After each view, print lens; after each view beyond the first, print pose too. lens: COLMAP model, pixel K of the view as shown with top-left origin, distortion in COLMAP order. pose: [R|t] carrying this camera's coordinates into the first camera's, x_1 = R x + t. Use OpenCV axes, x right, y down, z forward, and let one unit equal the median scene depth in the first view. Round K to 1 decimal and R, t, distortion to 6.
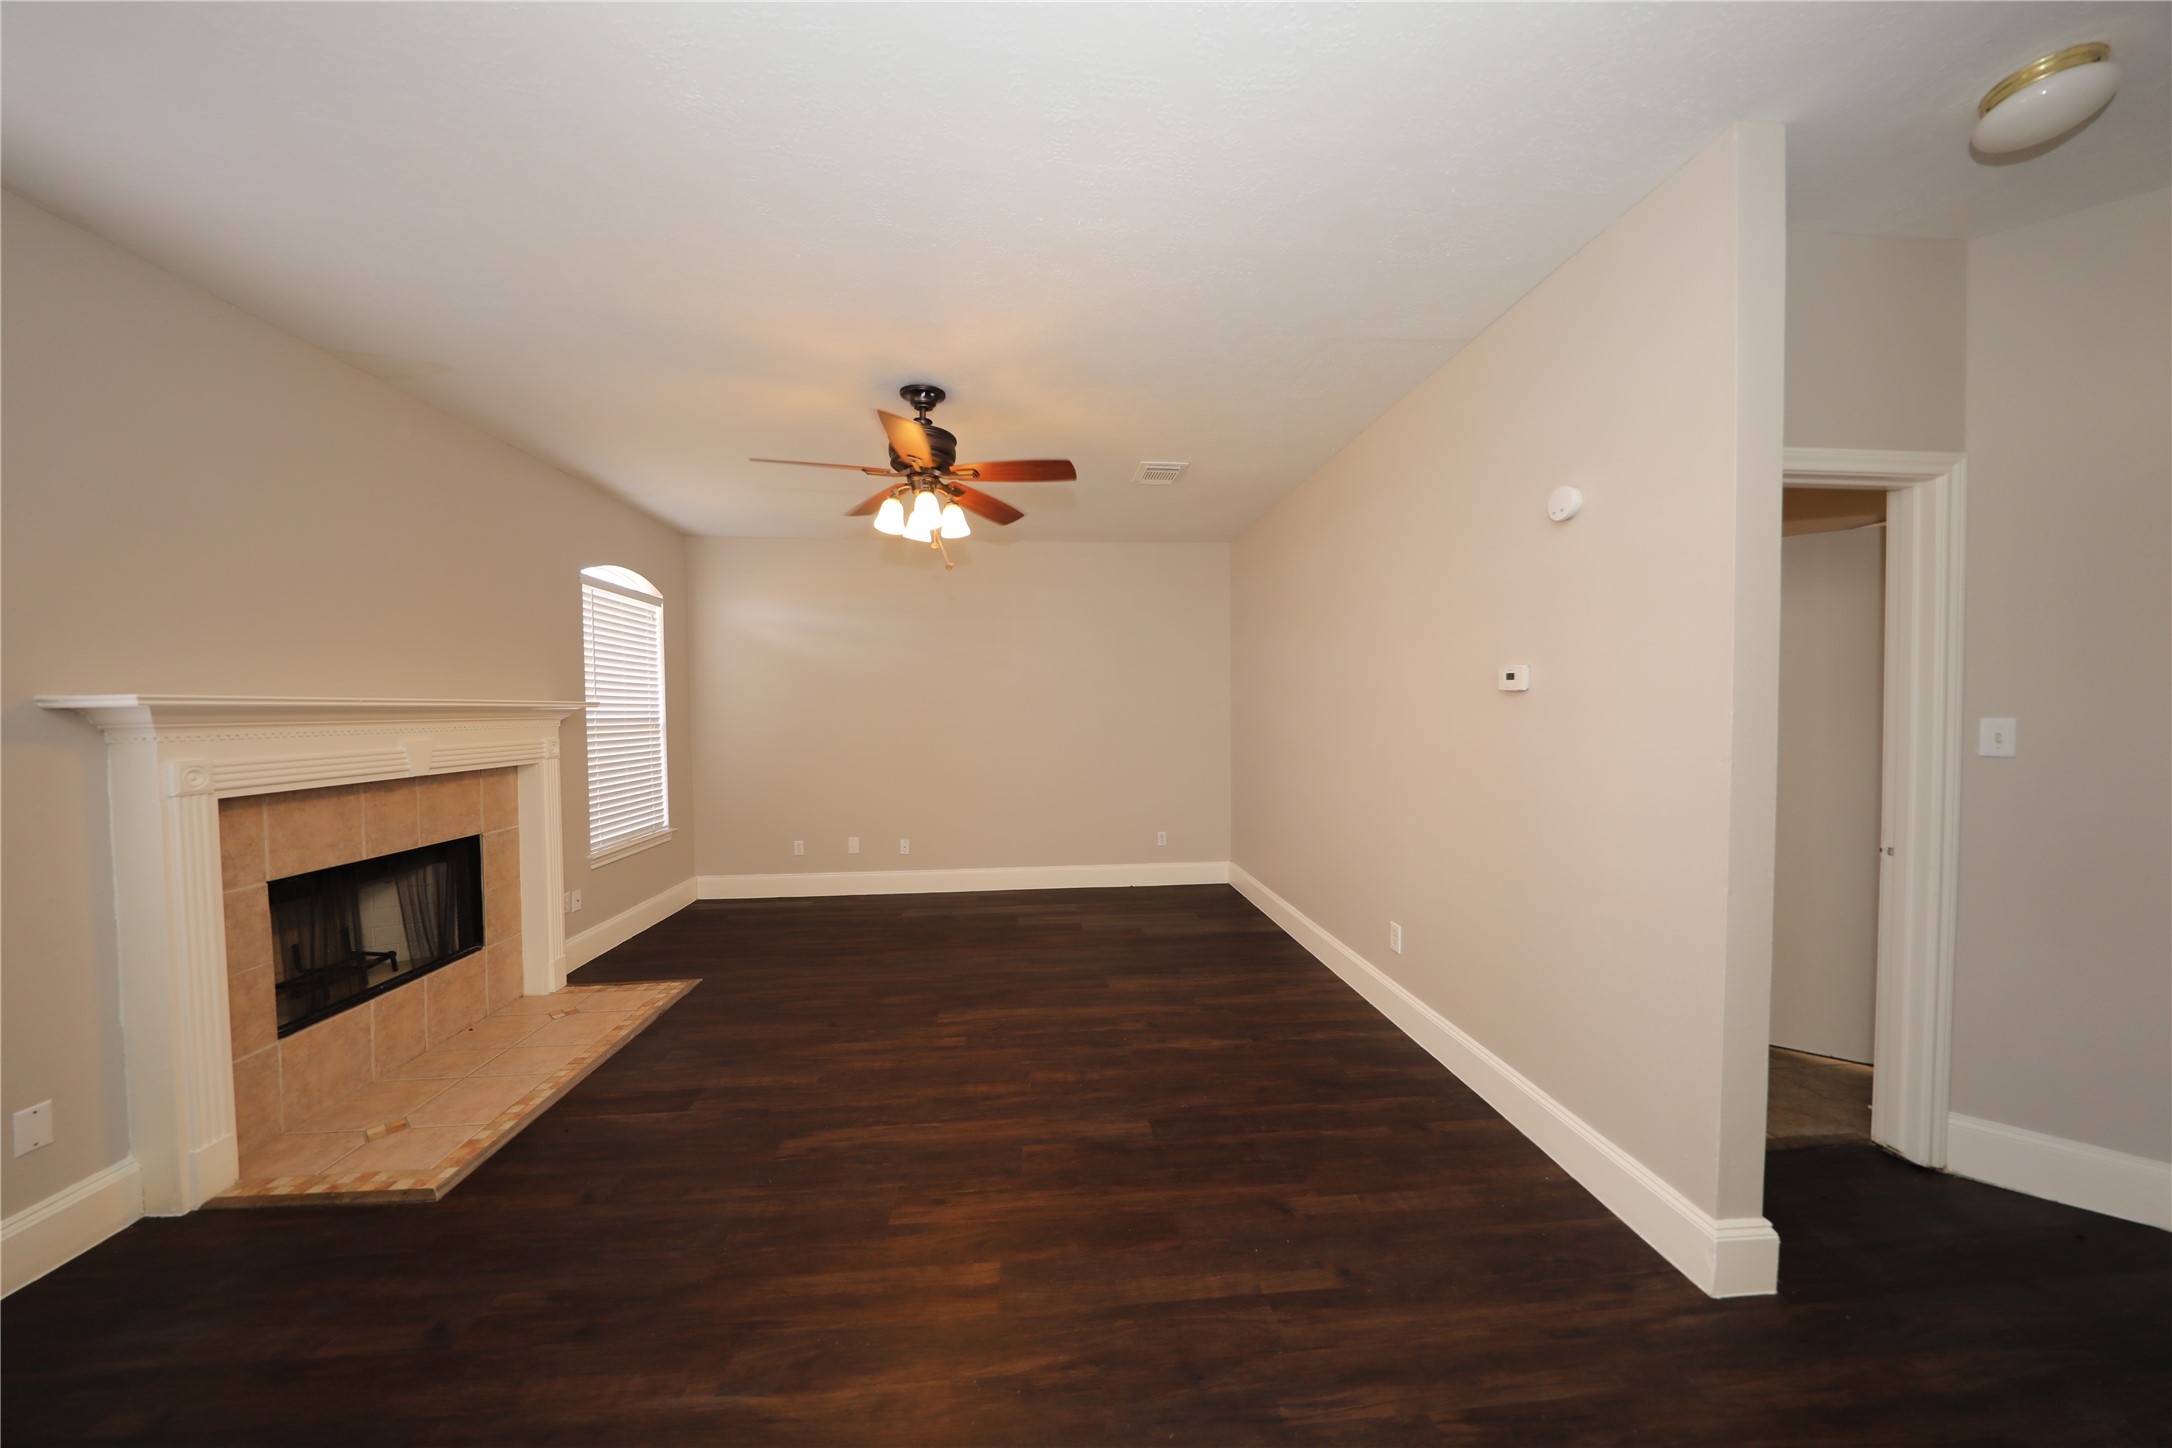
lens RADIAL K [[680.7, 0, 1083.3], [0, 680.7, 728.2], [0, 0, 1]] dist [0.000415, -0.002823]
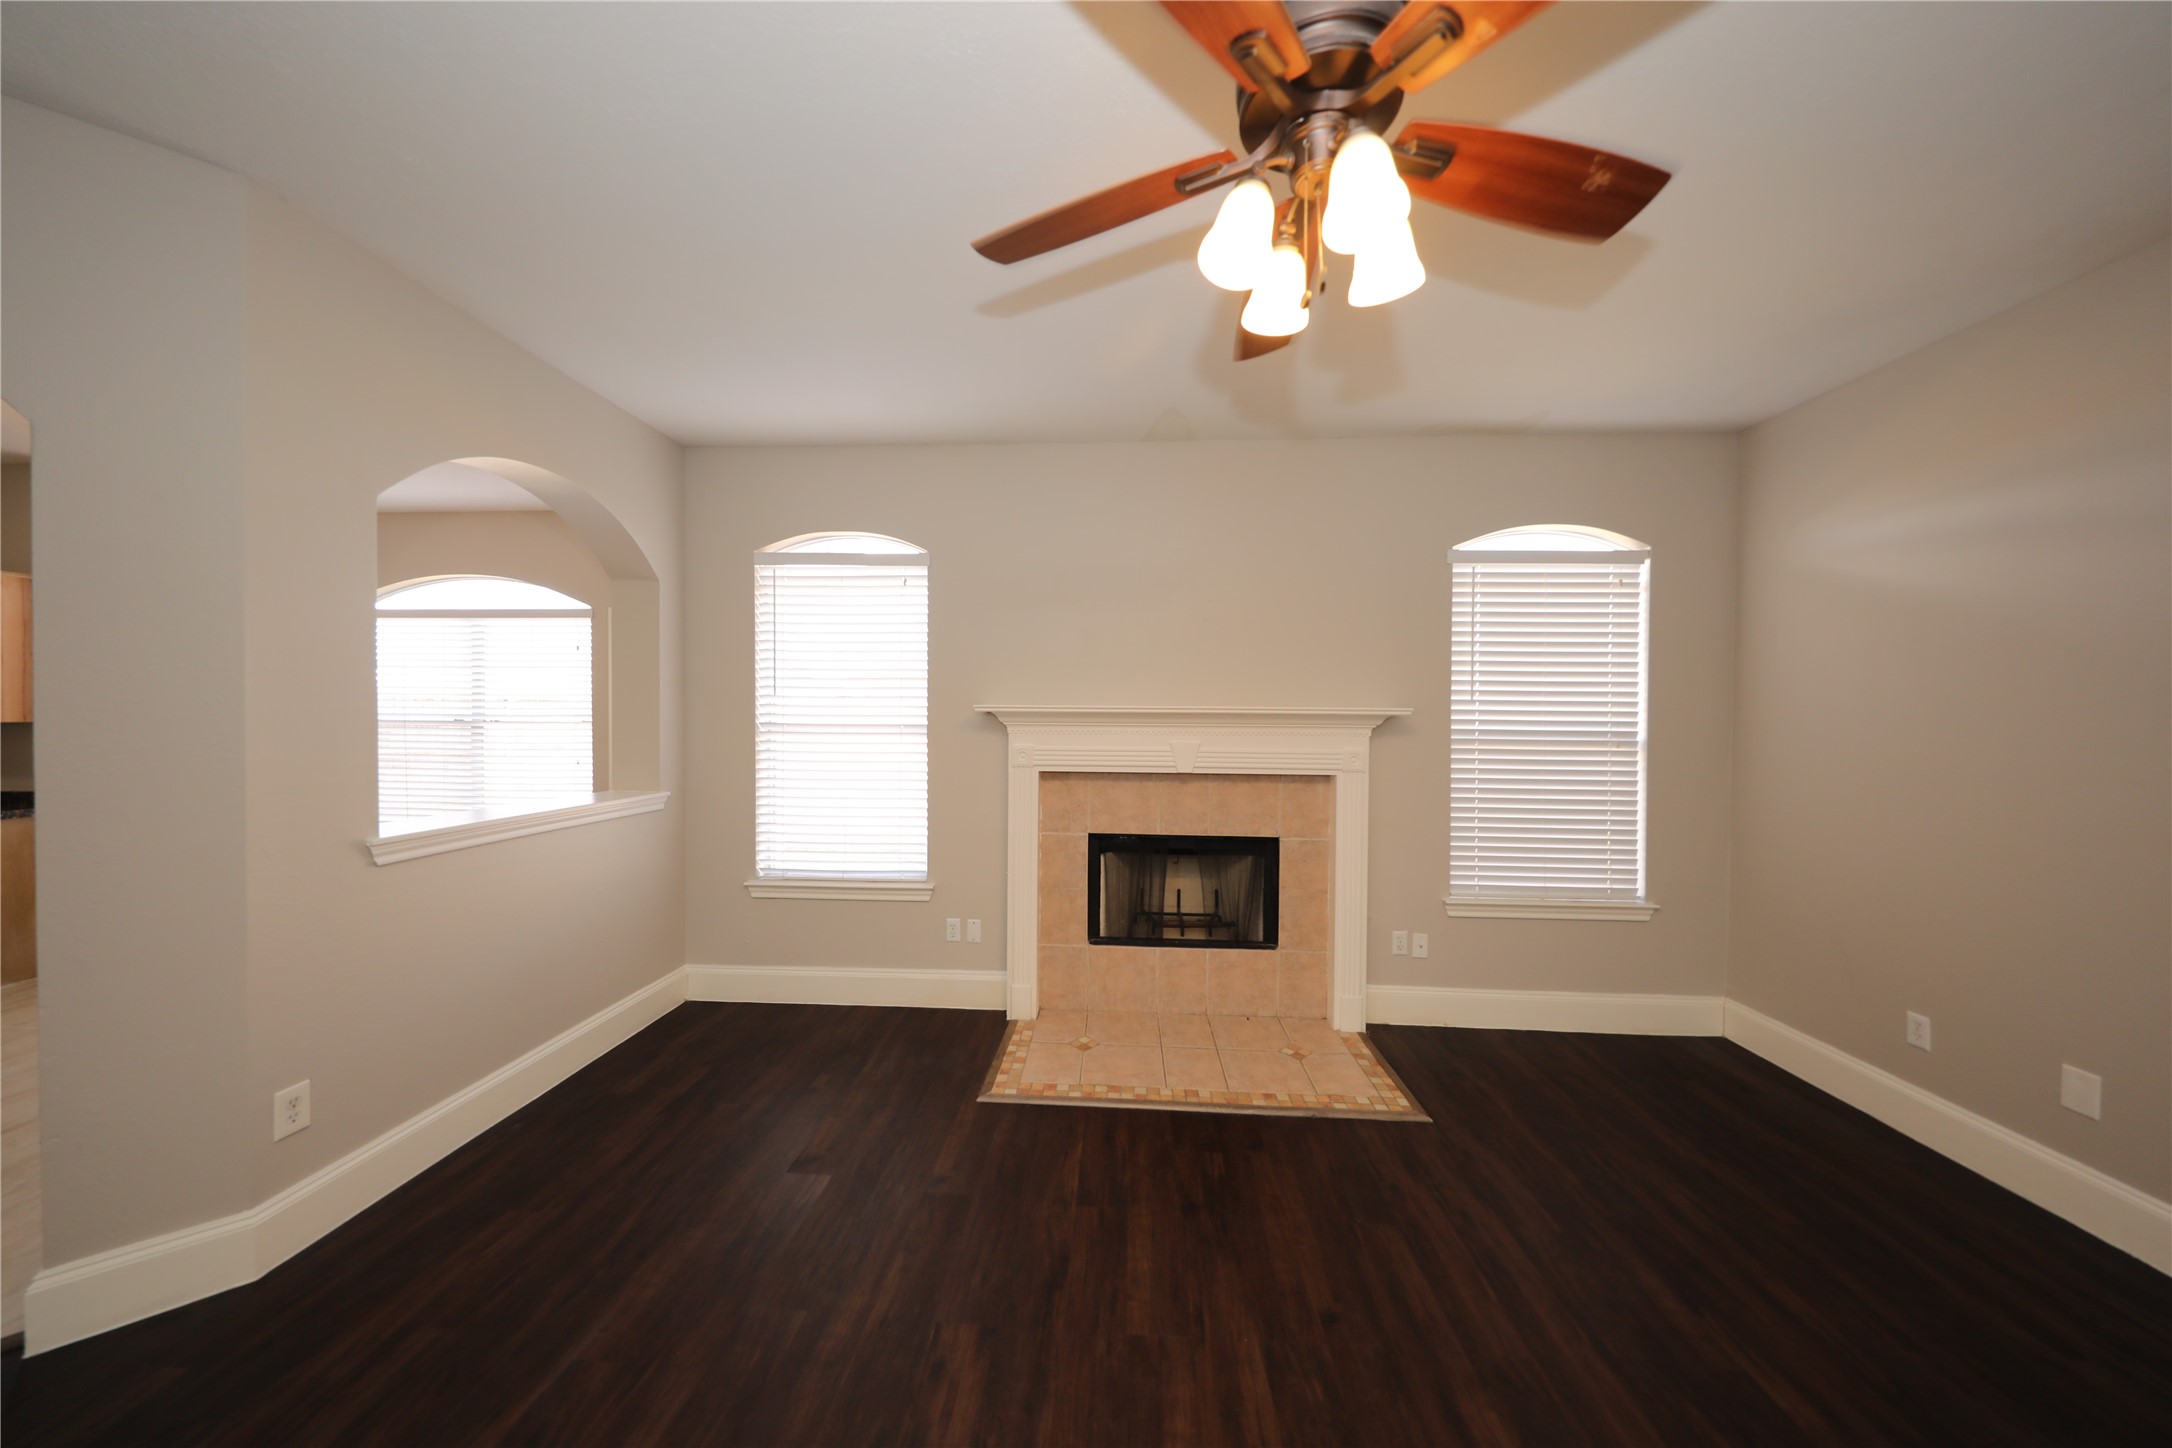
lens RADIAL K [[680.7, 0, 1083.3], [0, 680.7, 728.2], [0, 0, 1]] dist [0.000415, -0.002823]
pose [[-0.140191, 0.025549, -0.989795, 0.205007], [-0.036566, 0.998851, 0.030962, -0.037209], [0.989449, 0.040534, -0.139096, 1.049022]]
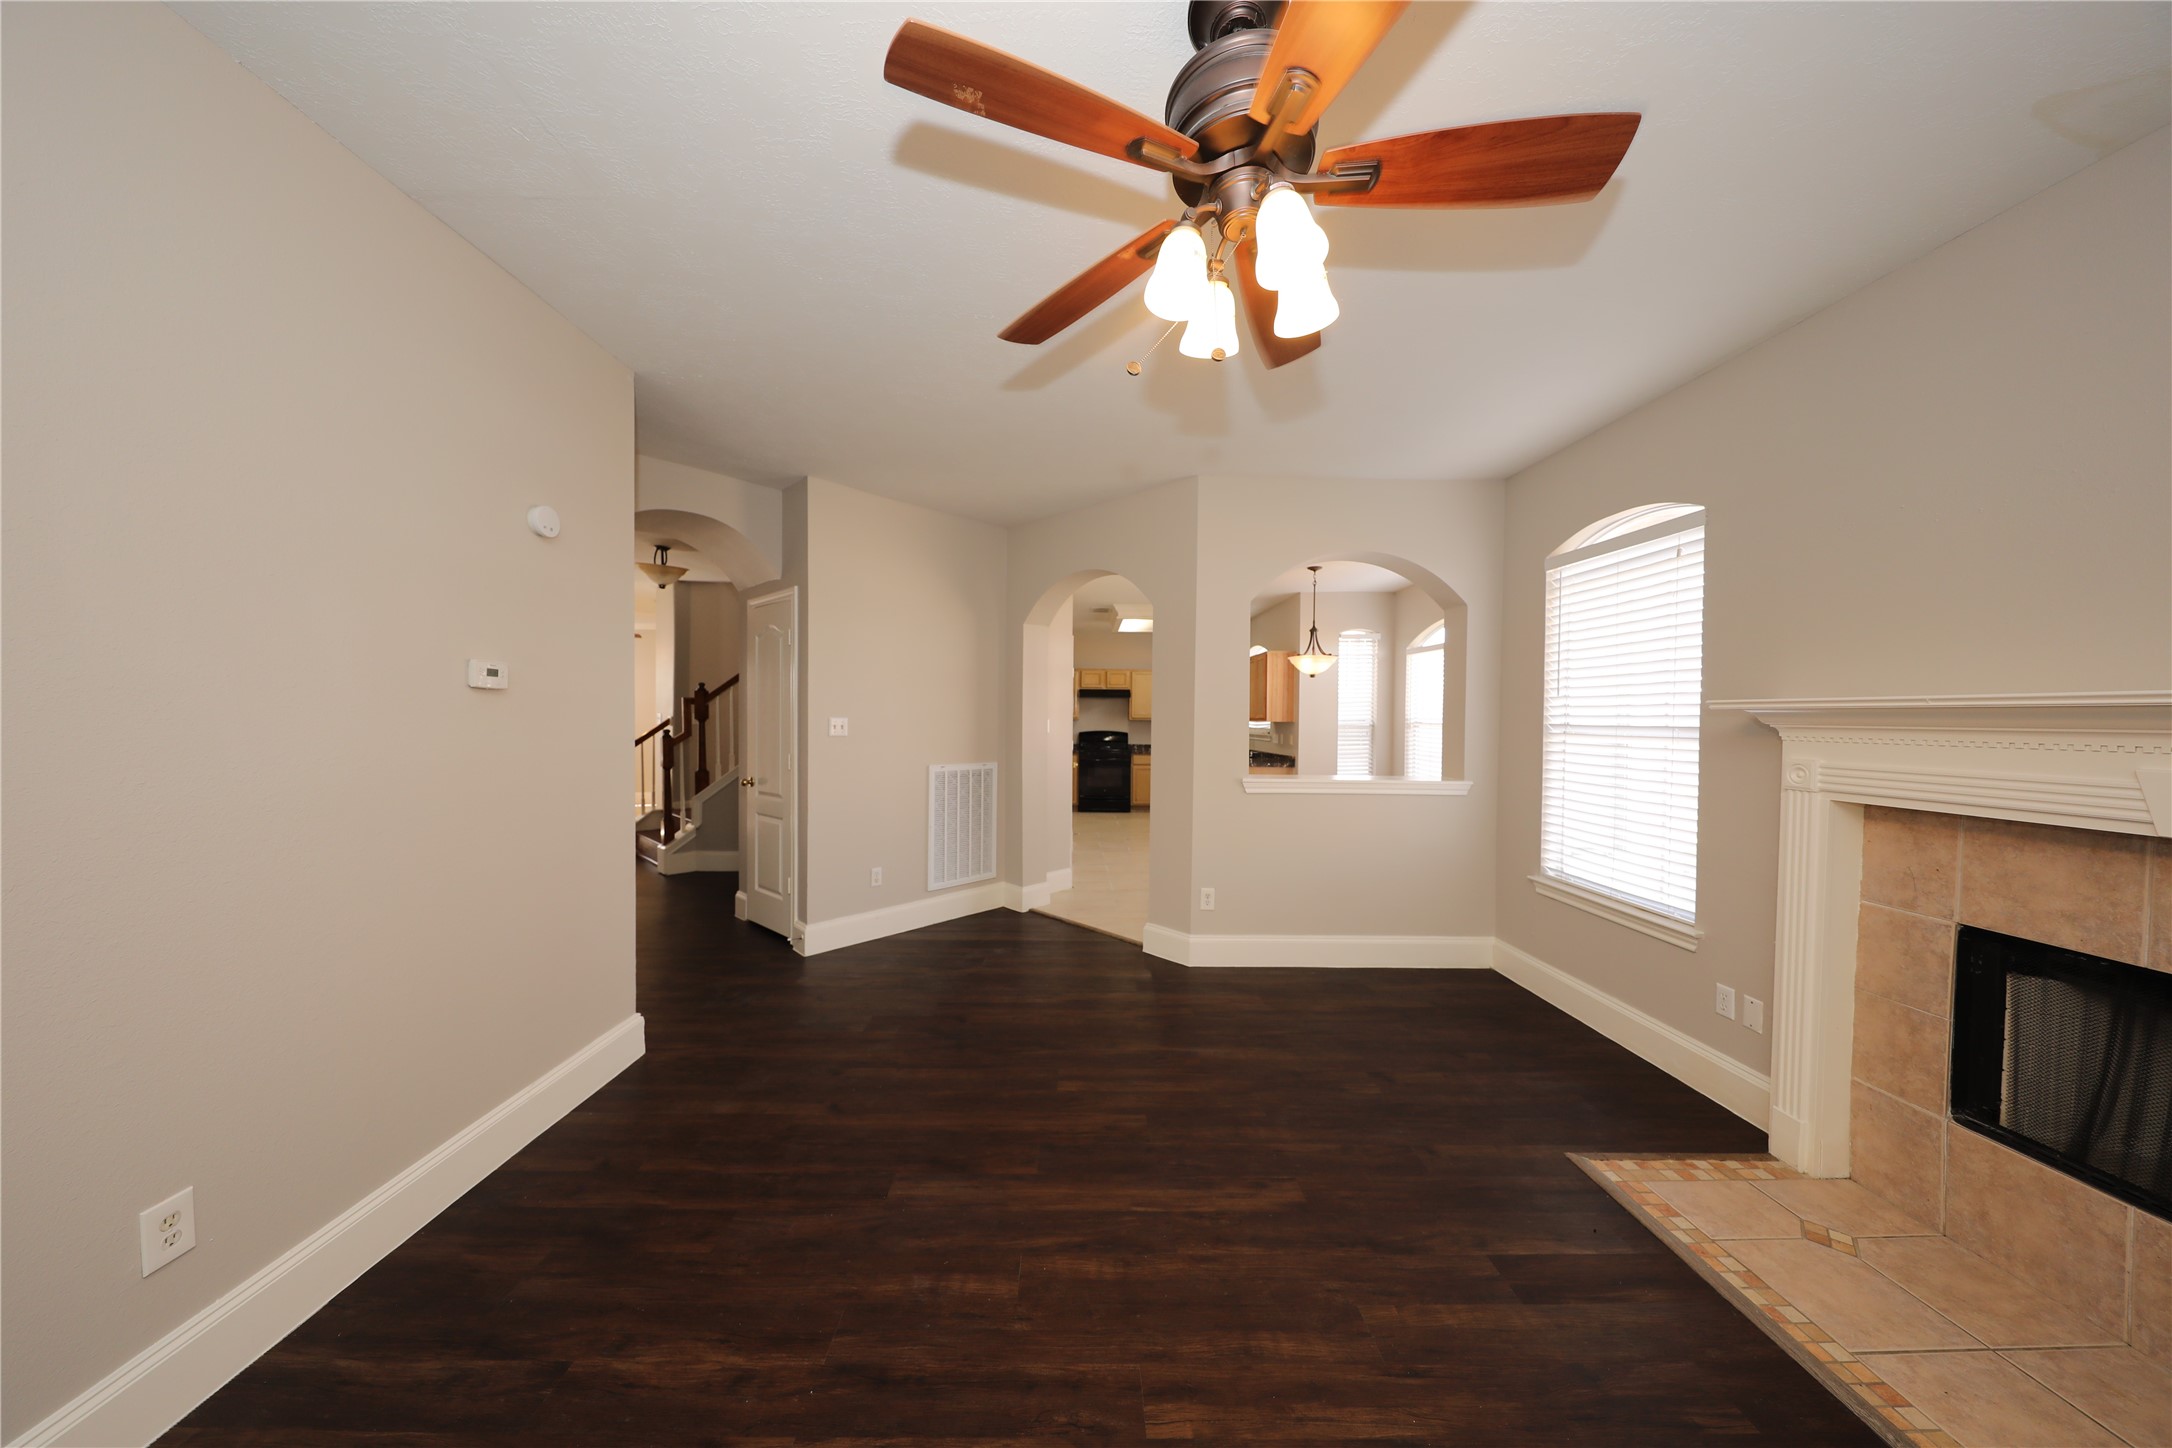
lens RADIAL K [[680.7, 0, 1083.3], [0, 680.7, 728.2], [0, 0, 1]] dist [0.000415, -0.002823]
pose [[-0.998097, -0.002989, 0.061595, -0.181921], [0.000038, 0.998795, 0.049086, -0.041848], [-0.061668, 0.048995, -0.996893, 1.653227]]
